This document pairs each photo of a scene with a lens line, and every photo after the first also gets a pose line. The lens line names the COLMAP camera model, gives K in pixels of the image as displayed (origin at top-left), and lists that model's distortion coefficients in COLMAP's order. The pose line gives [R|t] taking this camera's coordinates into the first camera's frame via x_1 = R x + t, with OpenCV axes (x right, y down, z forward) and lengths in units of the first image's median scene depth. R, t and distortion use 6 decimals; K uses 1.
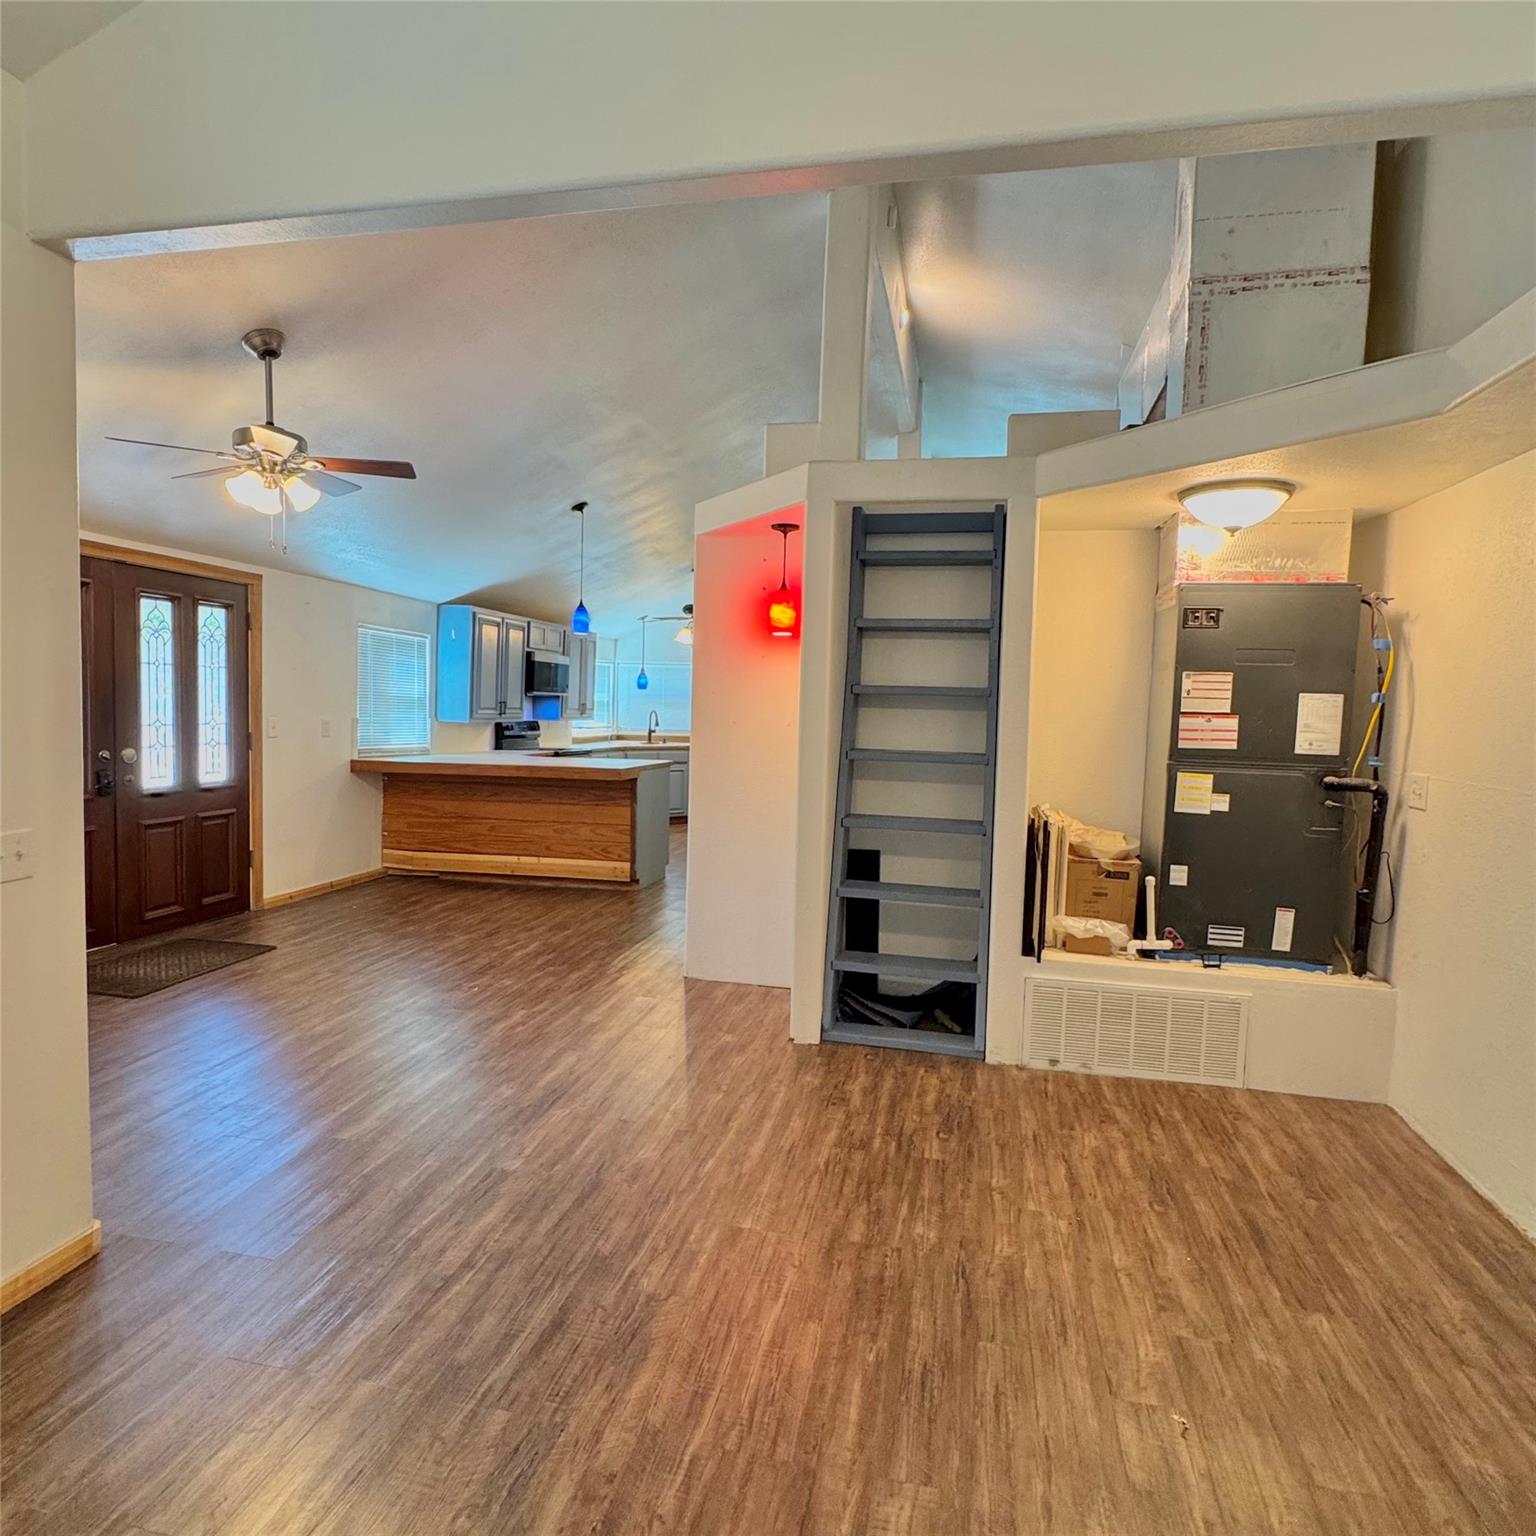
lens RADIAL K [[922.5, 0, 762.0], [0, 922.5, 766.0], [0, 0, 1]] dist [0.006084, 0.001580]
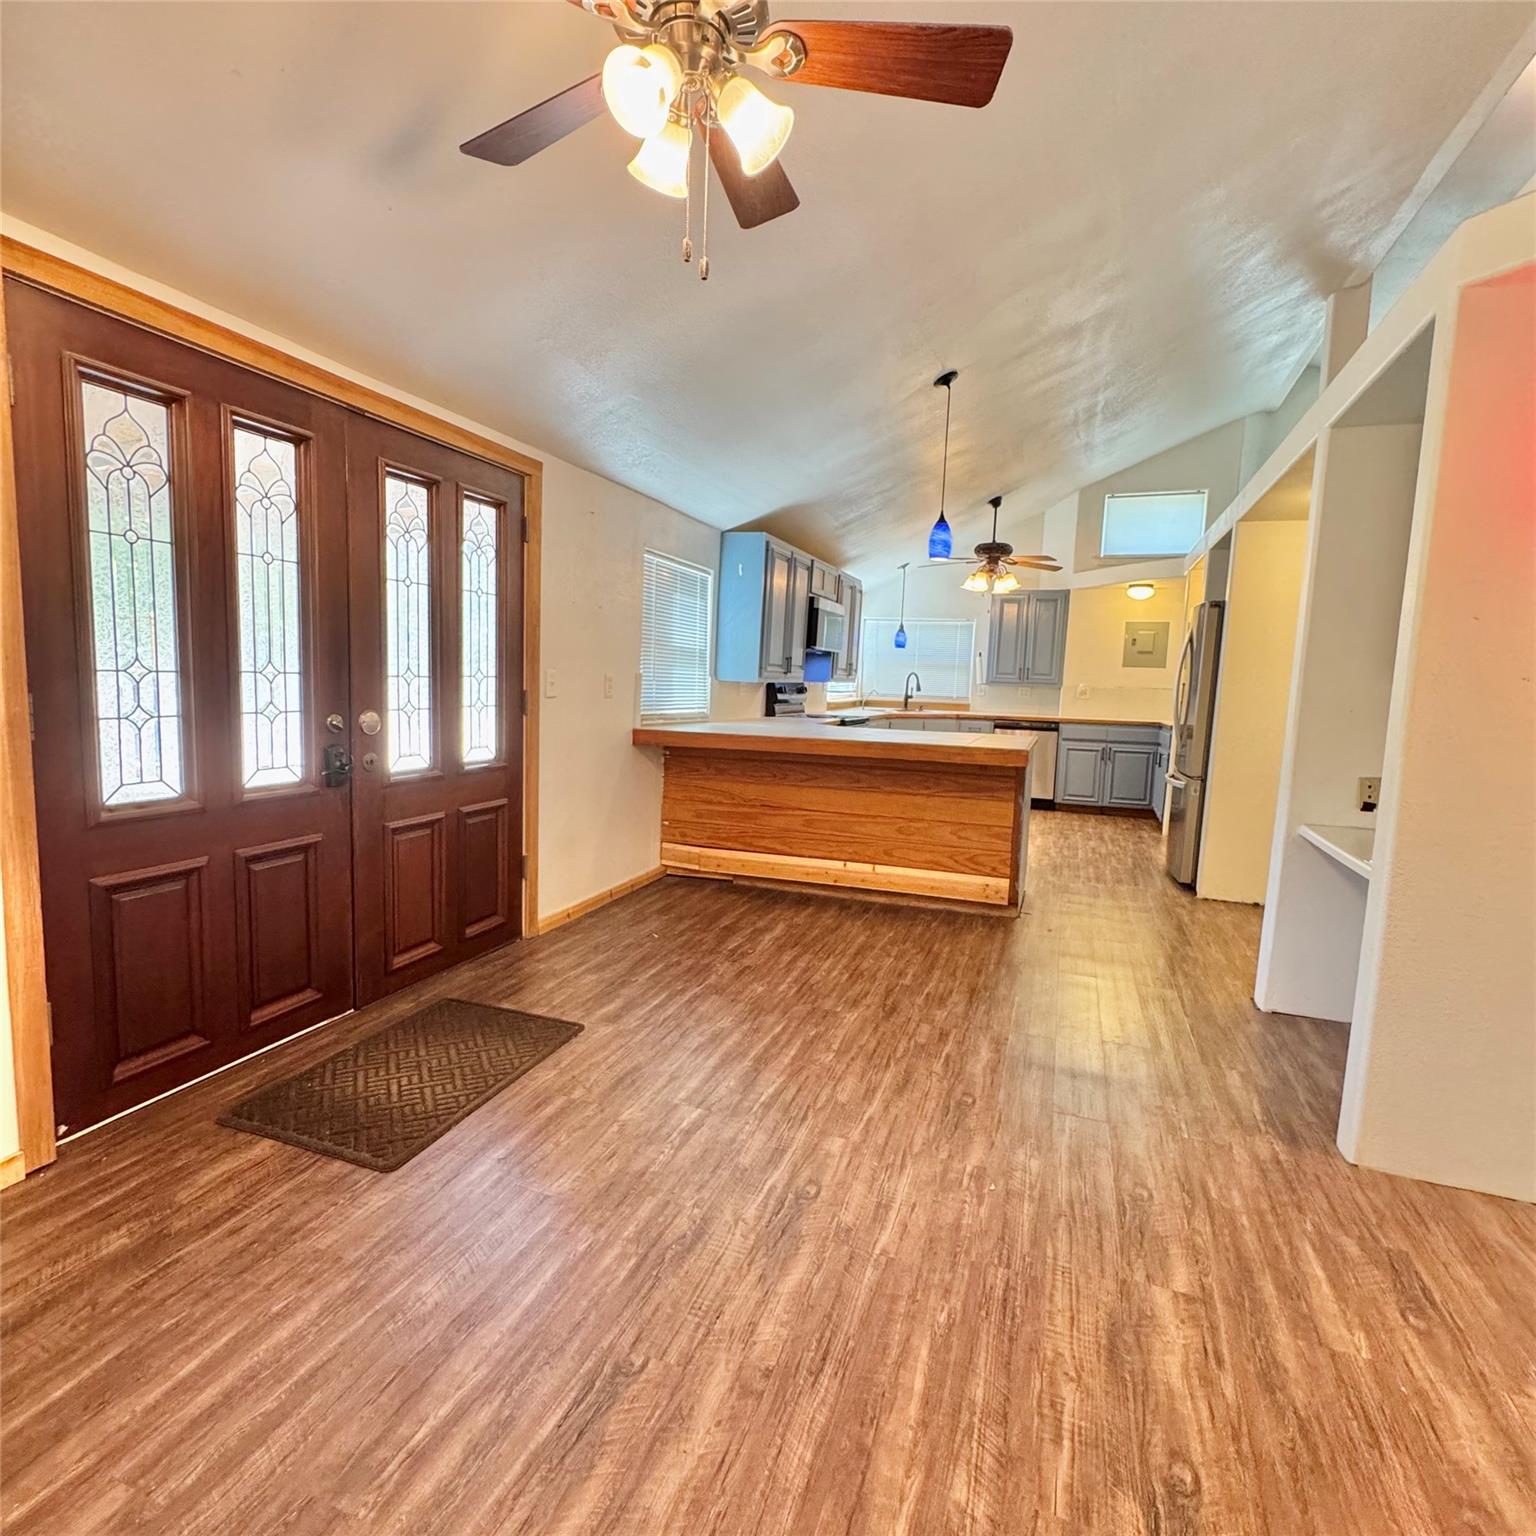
lens RADIAL K [[814.4, 0, 768.0], [0, 814.4, 768.0], [0, 0, 1]] dist [-0.004521, 0.000198]
pose [[0.991105, 0.023955, -0.130908, -0.322222], [-0.017639, 0.998633, 0.049195, -0.012252], [0.131908, -0.046449, 0.990173, 0.457413]]
